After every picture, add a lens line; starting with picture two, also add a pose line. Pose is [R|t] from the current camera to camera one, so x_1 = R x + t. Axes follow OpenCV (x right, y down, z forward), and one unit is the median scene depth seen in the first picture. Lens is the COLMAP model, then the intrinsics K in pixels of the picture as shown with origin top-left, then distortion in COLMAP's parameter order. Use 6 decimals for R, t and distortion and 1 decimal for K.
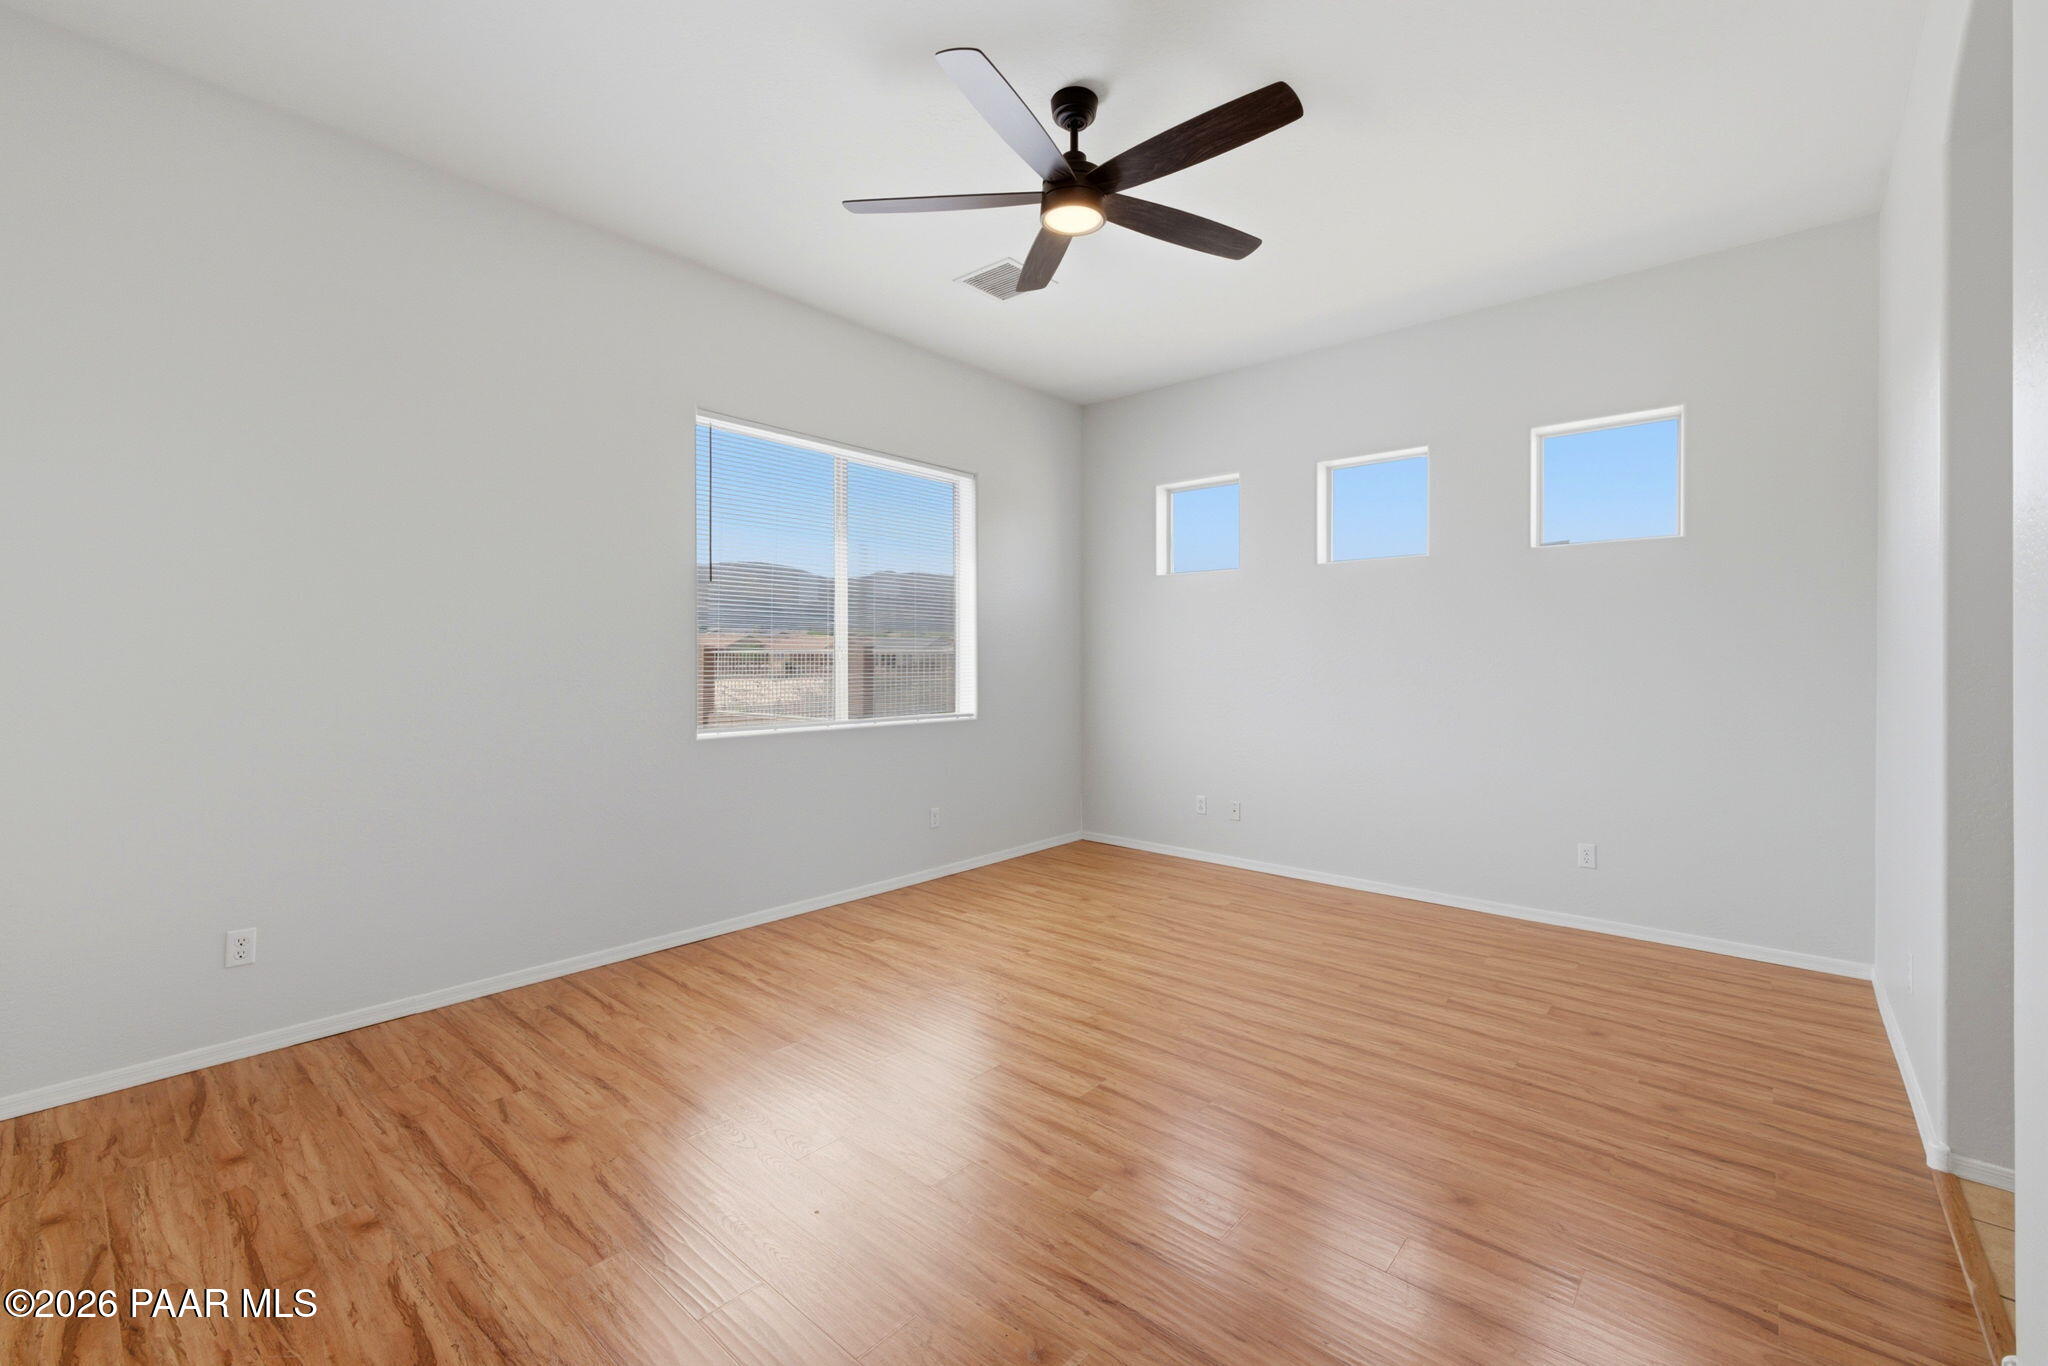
lens RADIAL K [[843.8, 0, 1017.1], [0, 843.8, 667.2], [0, 0, 1]] dist [0.002869, 0.000806]
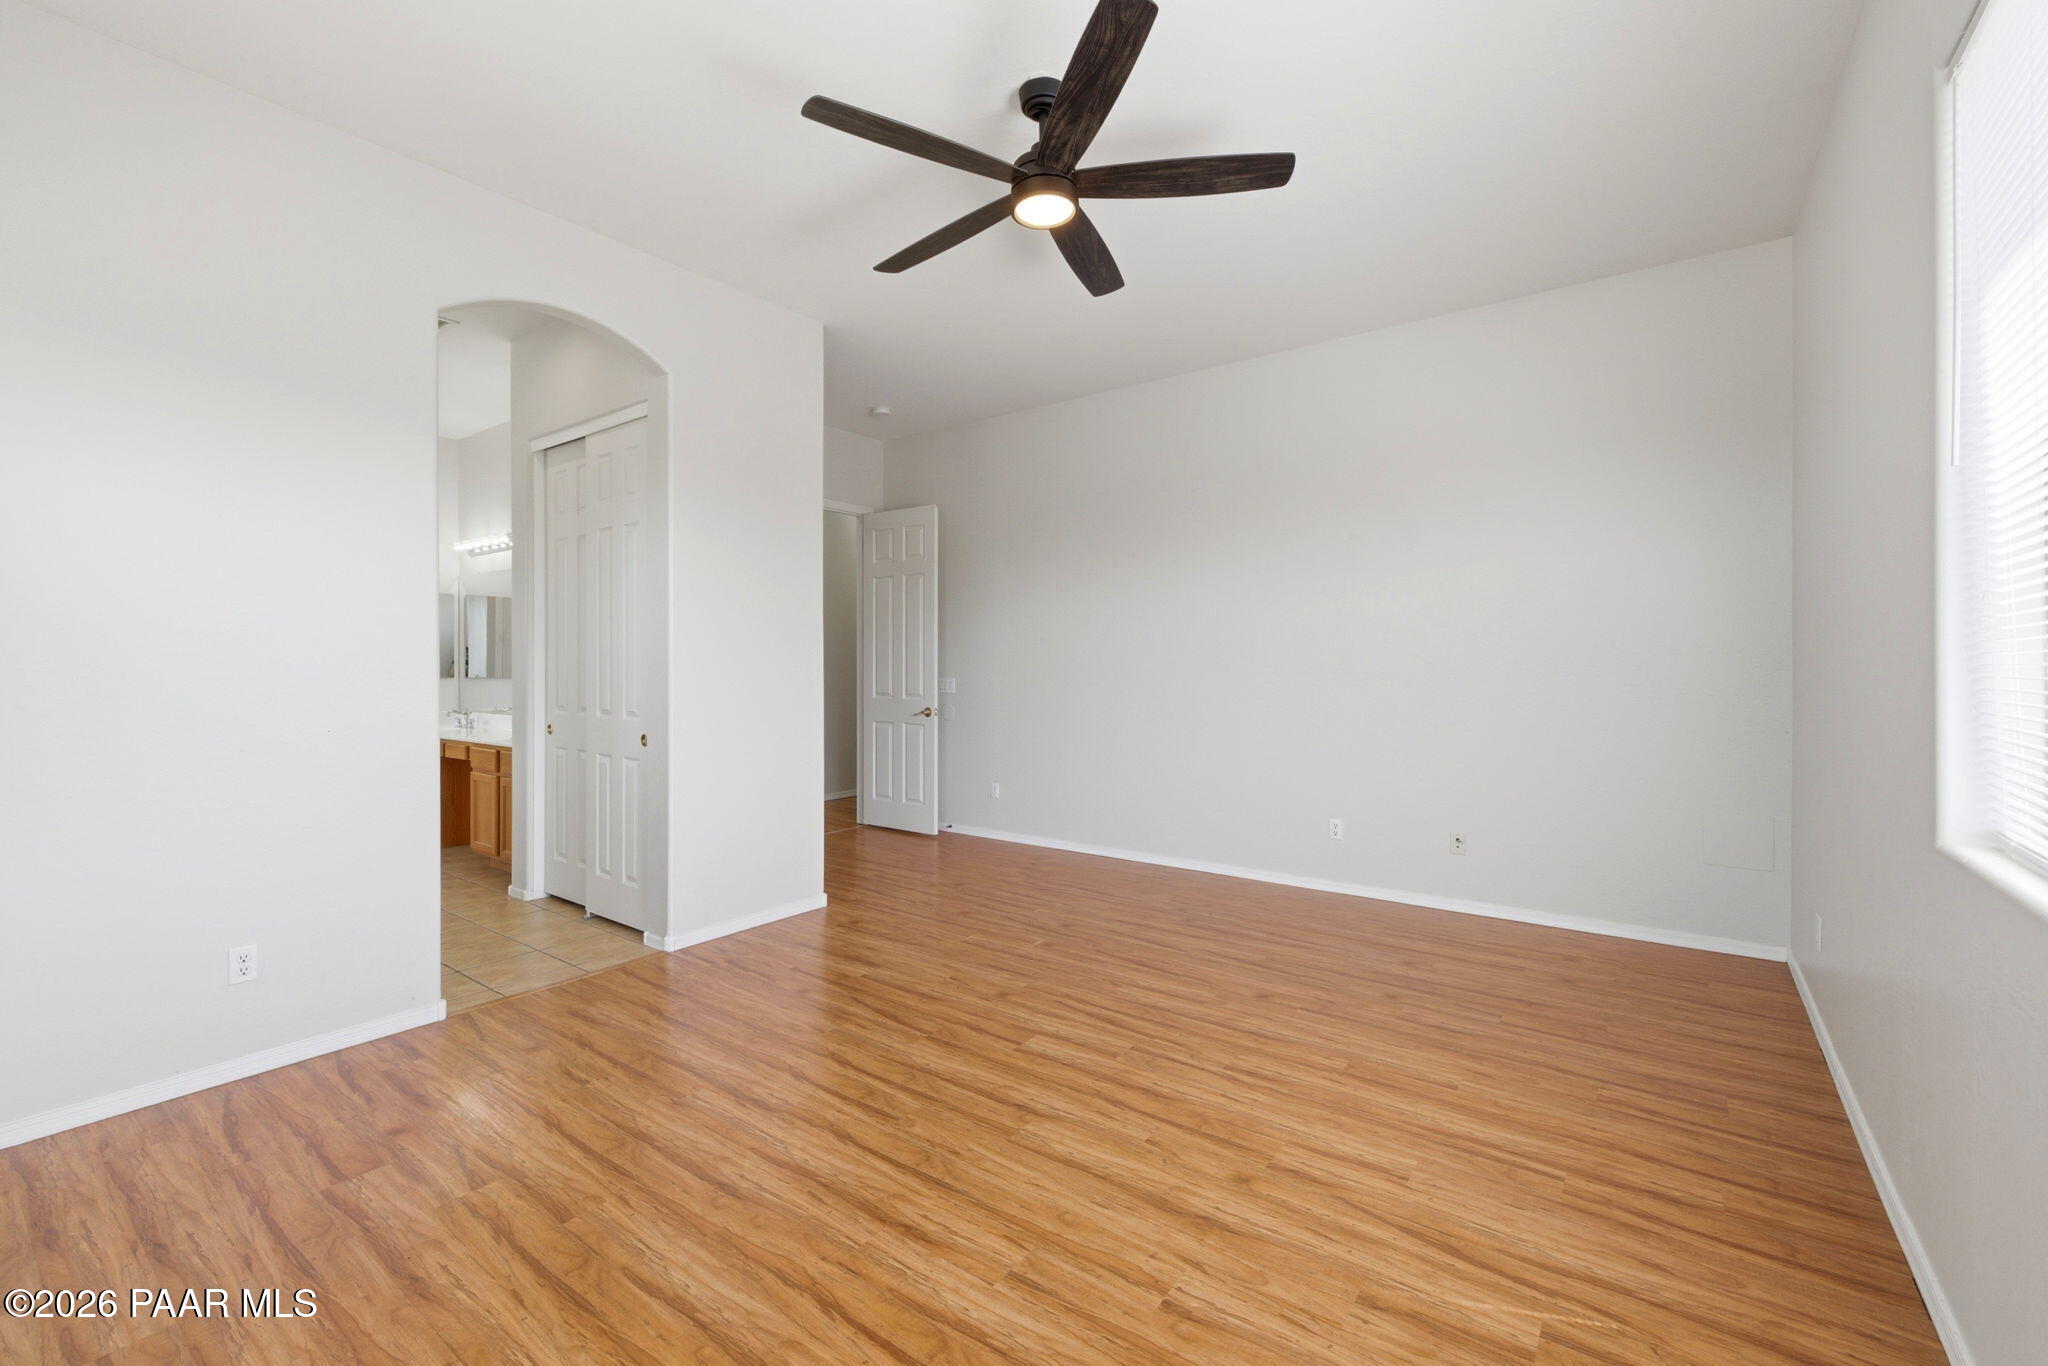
lens RADIAL K [[843.8, 0, 1017.1], [0, 843.8, 667.2], [0, 0, 1]] dist [0.002869, 0.000806]
pose [[-0.997280, 0.001245, -0.073697, 0.156057], [0.000635, 0.999965, 0.008293, -0.011837], [0.073704, 0.008224, -0.997246, 1.804411]]
